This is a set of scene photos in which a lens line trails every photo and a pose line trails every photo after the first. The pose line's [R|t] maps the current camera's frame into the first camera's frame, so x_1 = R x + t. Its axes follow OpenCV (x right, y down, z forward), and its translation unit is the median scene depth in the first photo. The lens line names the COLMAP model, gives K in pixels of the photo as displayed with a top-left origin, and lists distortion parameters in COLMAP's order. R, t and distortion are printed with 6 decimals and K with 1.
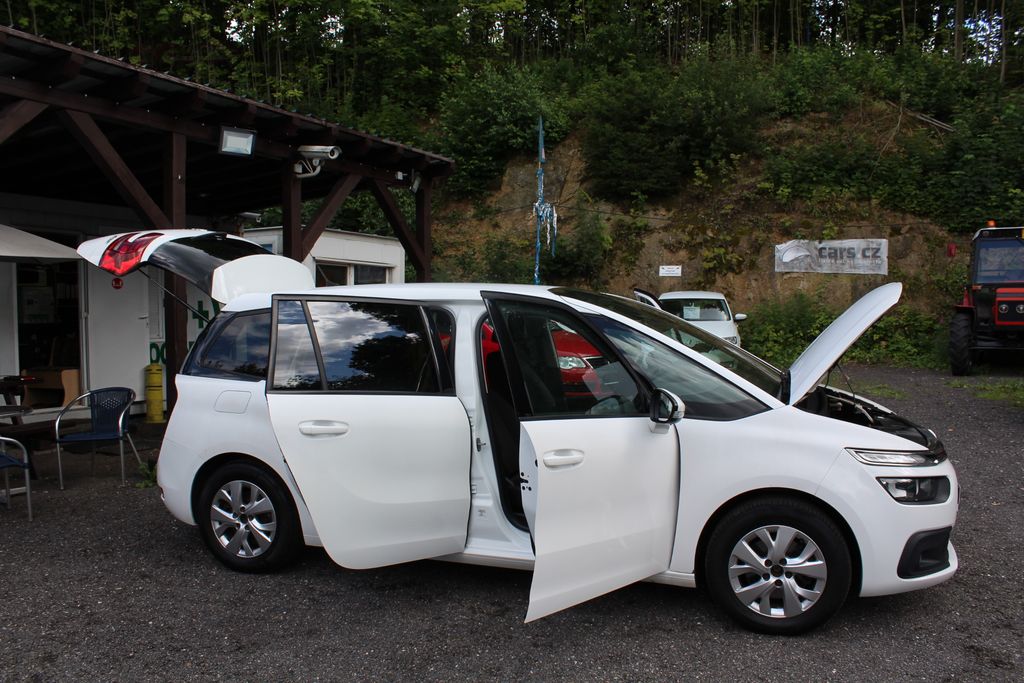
lens RADIAL K [[847.6, 0, 512.0], [0, 847.6, 341.5], [0, 0, 1]] dist [-0.174521, 0.156994]
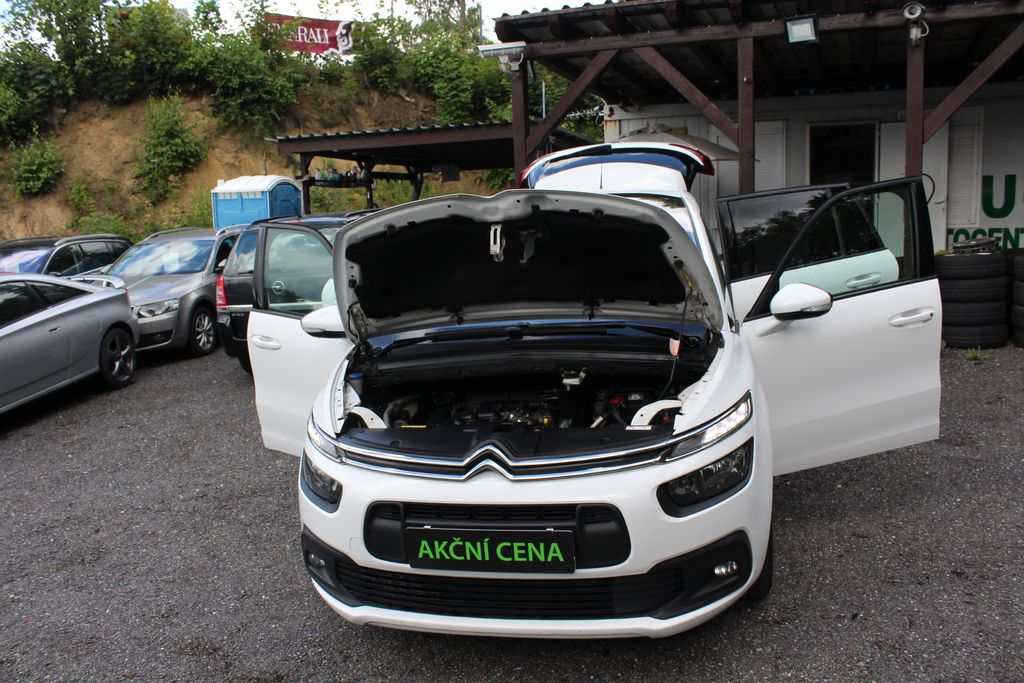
lens RADIAL K [[847.6, 0, 512.0], [0, 847.6, 341.5], [0, 0, 1]] dist [-0.174521, 0.156994]
pose [[0.113541, 0.161694, -0.980287, 0.505252], [0.008715, 0.986468, 0.163723, -0.031253], [0.993495, -0.027132, 0.110595, 0.431857]]
